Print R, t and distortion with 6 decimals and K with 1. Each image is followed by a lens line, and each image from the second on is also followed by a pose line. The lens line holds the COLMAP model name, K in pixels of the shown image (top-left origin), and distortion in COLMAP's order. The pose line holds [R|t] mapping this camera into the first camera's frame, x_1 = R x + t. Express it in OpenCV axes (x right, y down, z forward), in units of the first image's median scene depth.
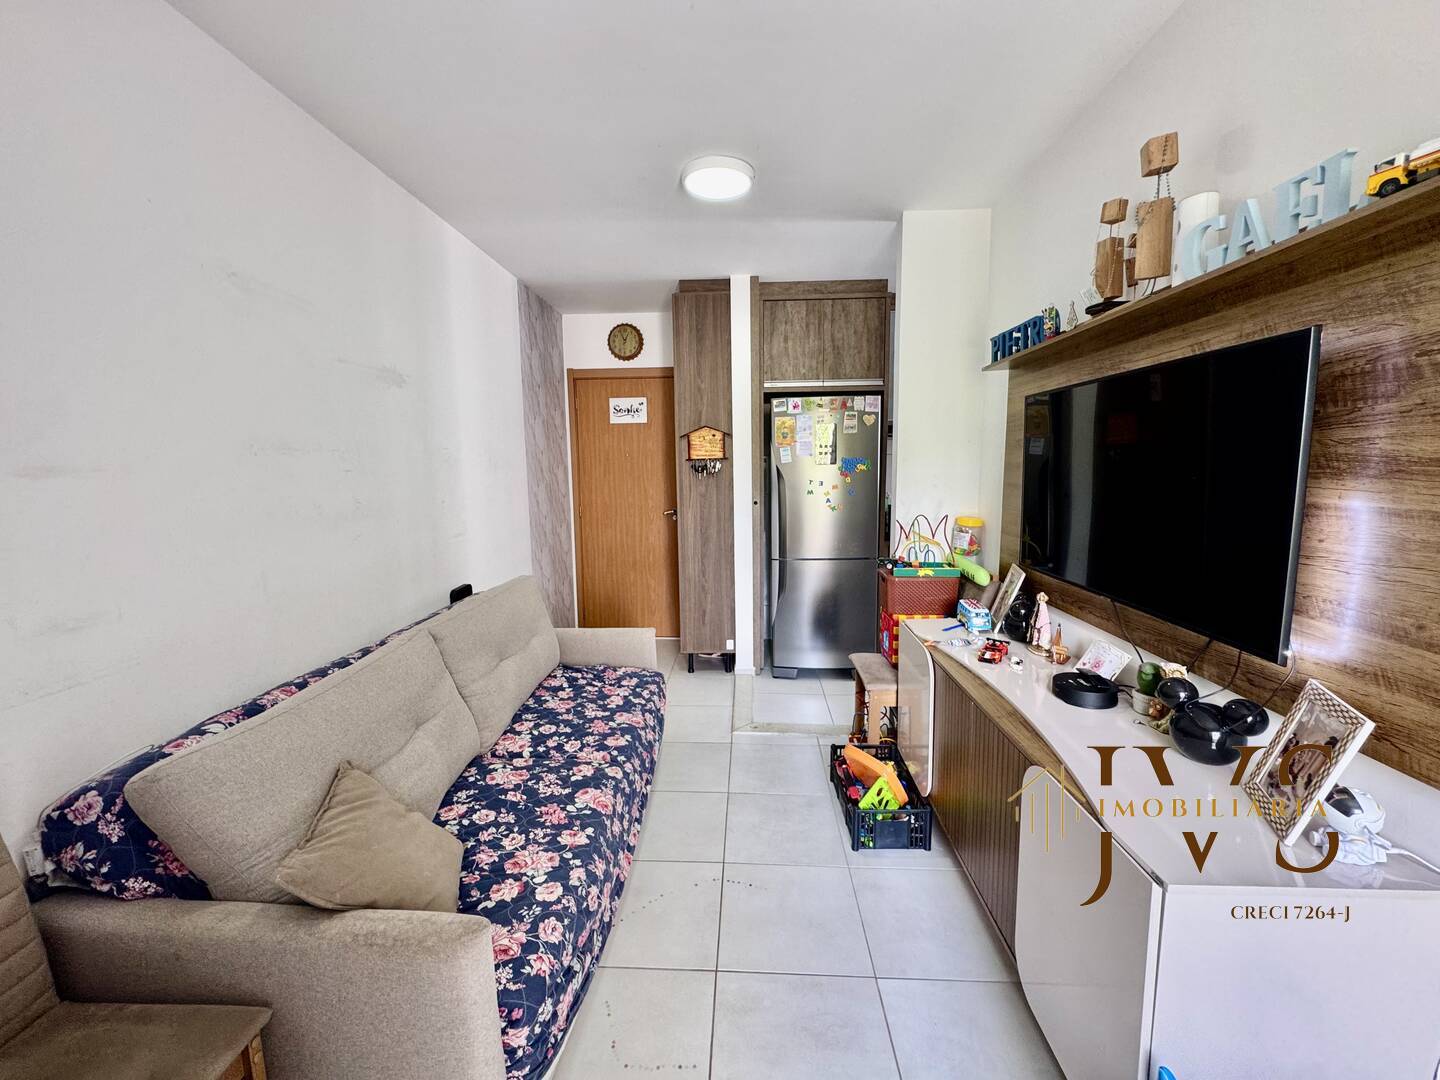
lens RADIAL K [[576.1, 0, 719.5], [0, 576.1, 538.9], [0, 0, 1]] dist [-0.003360, 0.000410]
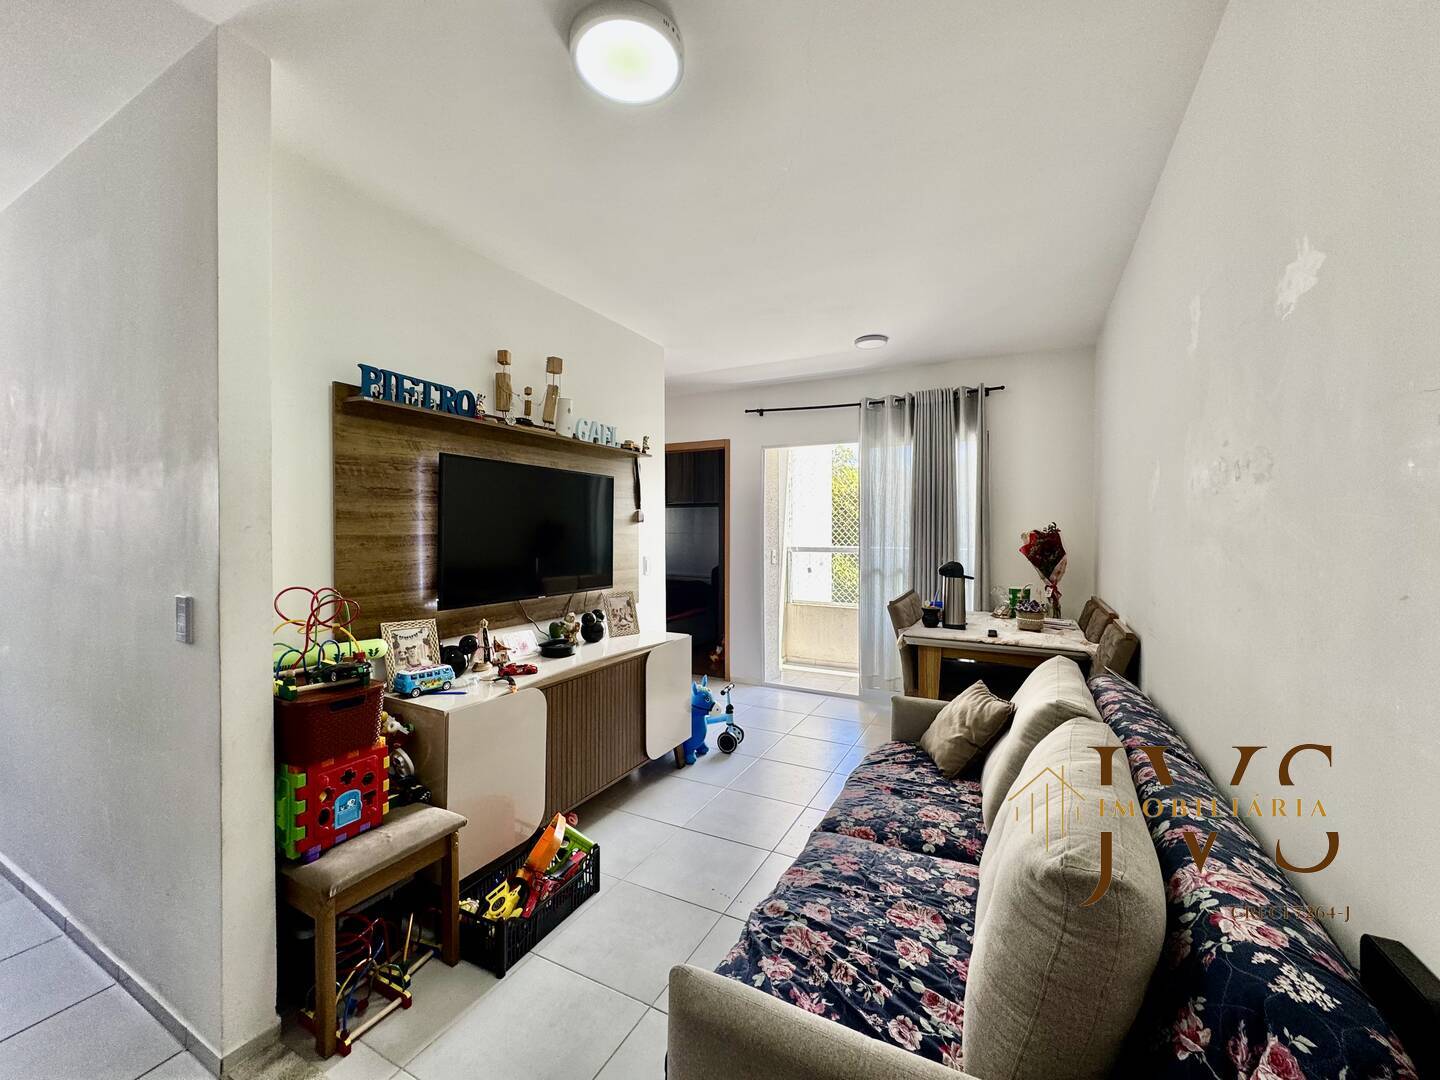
lens RADIAL K [[576.1, 0, 719.4], [0, 576.1, 532.5], [0, 0, 1]] dist [-0.003360, 0.000410]
pose [[-0.907593, 0.013060, 0.419648, -0.381664], [0.066391, 0.991405, 0.112733, -0.178168], [-0.414568, 0.130176, -0.900659, 1.697666]]
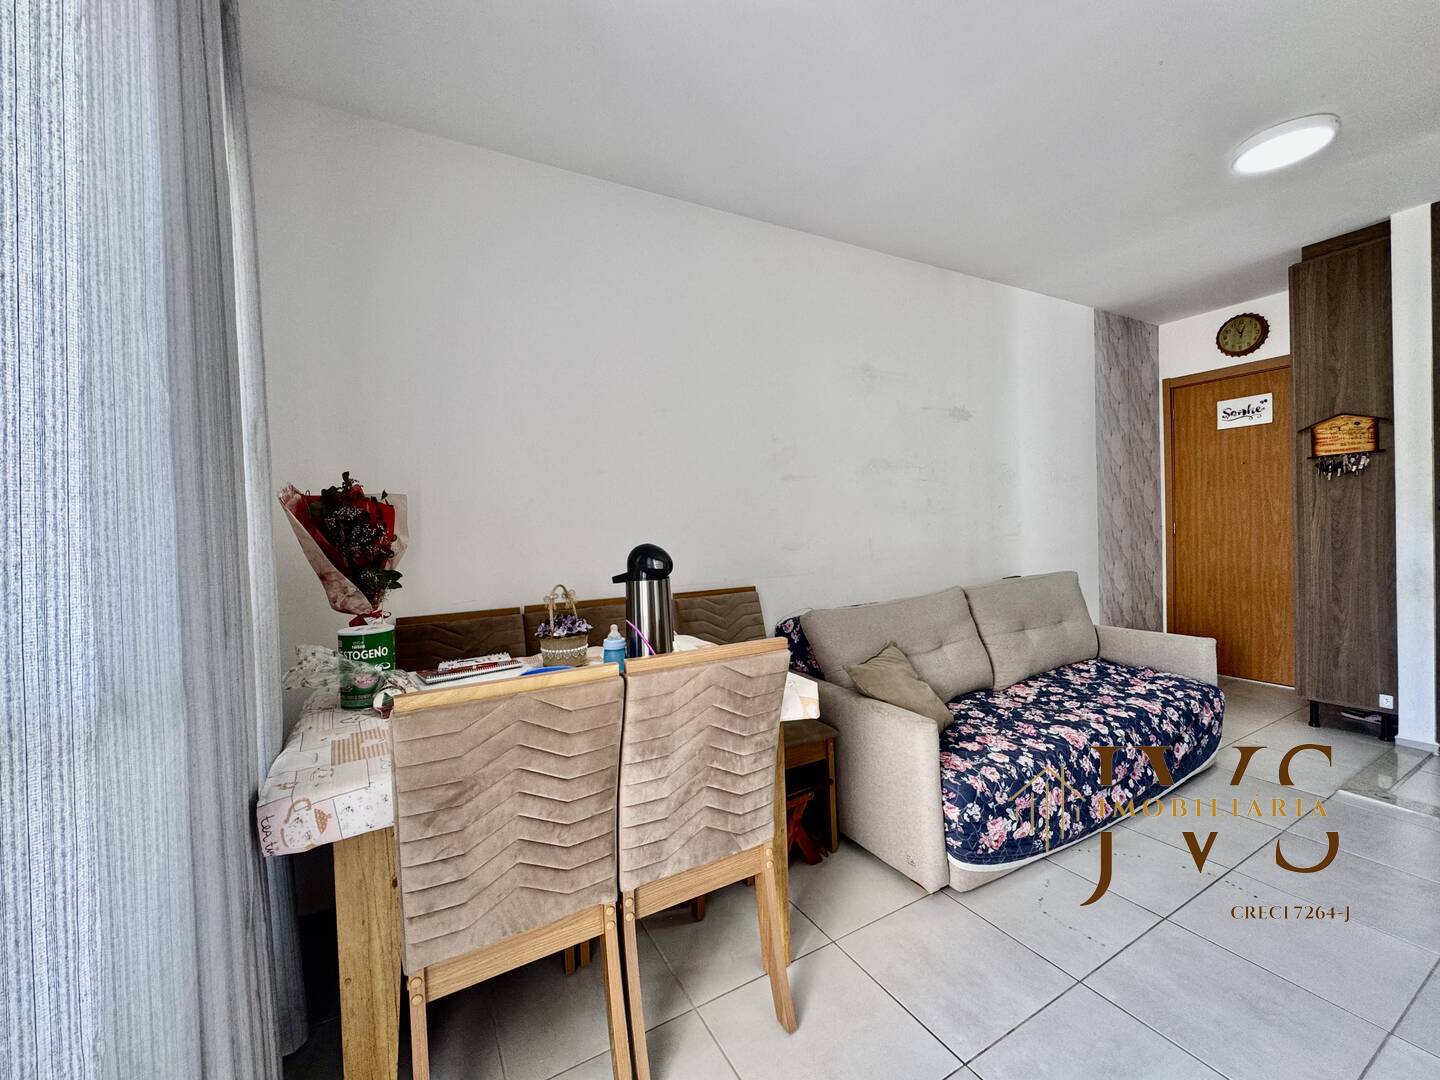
lens RADIAL K [[576.1, 0, 719.6], [0, 576.1, 538.3], [0, 0, 1]] dist [-0.003360, 0.000410]
pose [[0.529228, 0.013818, -0.848367, 0.331019], [-0.078344, 0.996392, -0.032643, 0.117344], [0.844855, 0.083740, 0.528401, -0.222591]]
